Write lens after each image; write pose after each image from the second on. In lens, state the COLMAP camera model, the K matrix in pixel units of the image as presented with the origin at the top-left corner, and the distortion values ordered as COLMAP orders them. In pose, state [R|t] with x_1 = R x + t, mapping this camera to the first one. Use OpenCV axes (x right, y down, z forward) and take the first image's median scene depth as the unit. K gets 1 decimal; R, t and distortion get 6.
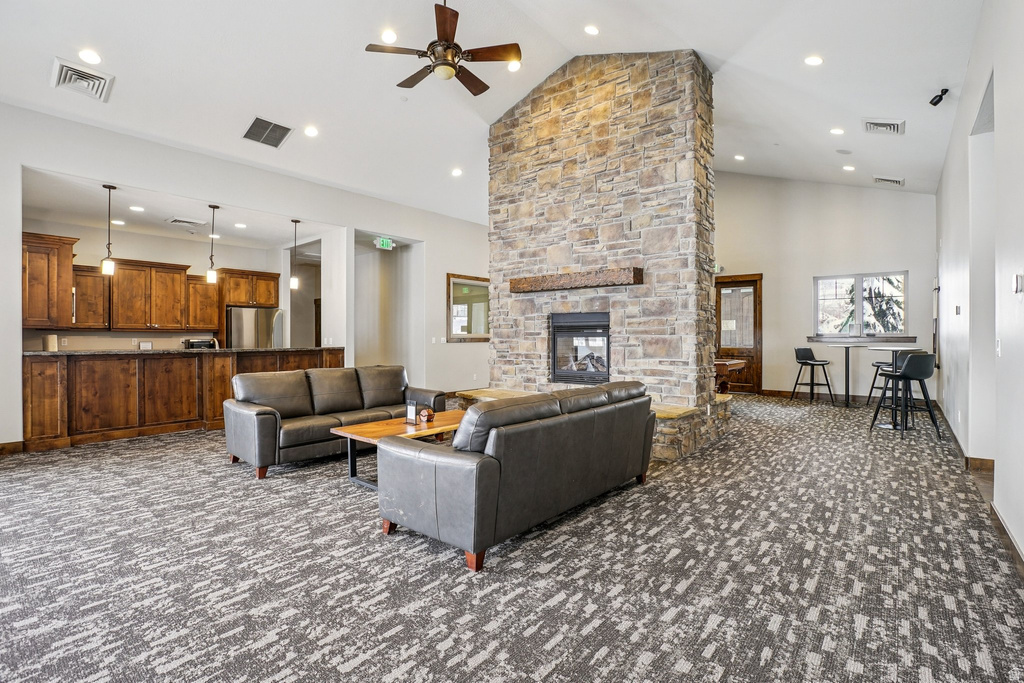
lens RADIAL K [[484.7, 0, 508.3], [0, 484.7, 341.1], [0, 0, 1]] dist [-0.002702, 0.000046]
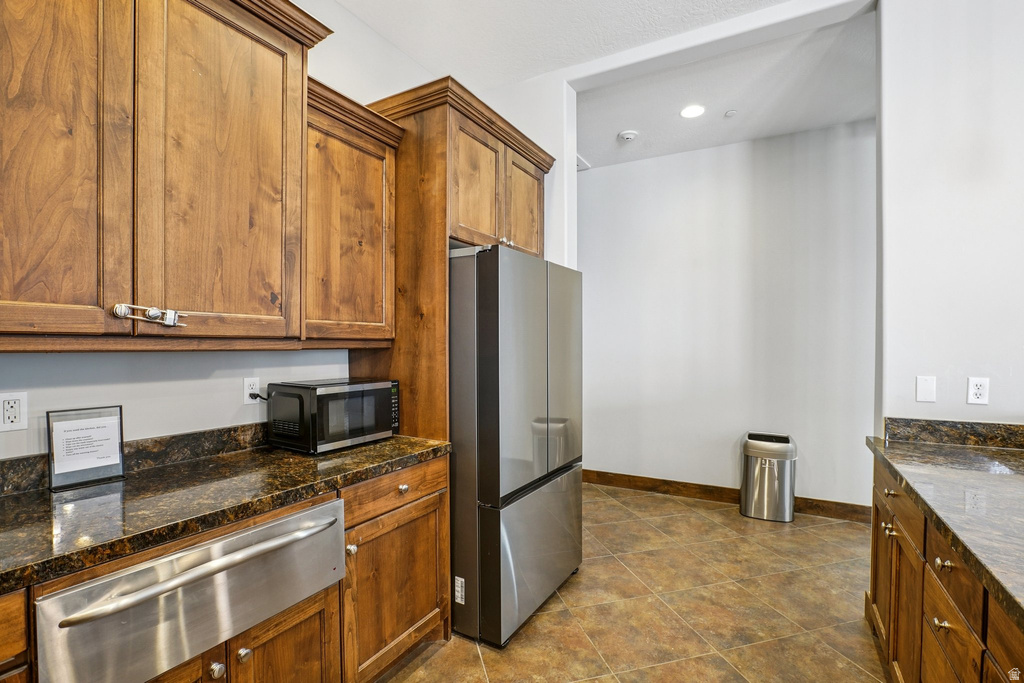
lens RADIAL K [[484.7, 0, 516.6], [0, 484.7, 348.0], [0, 0, 1]] dist [-0.002702, 0.000046]
pose [[0.984285, -0.000352, 0.176587, -0.627771], [0.000902, 0.999995, -0.003036, -0.020085], [-0.176585, 0.003147, 0.984280, 0.801742]]
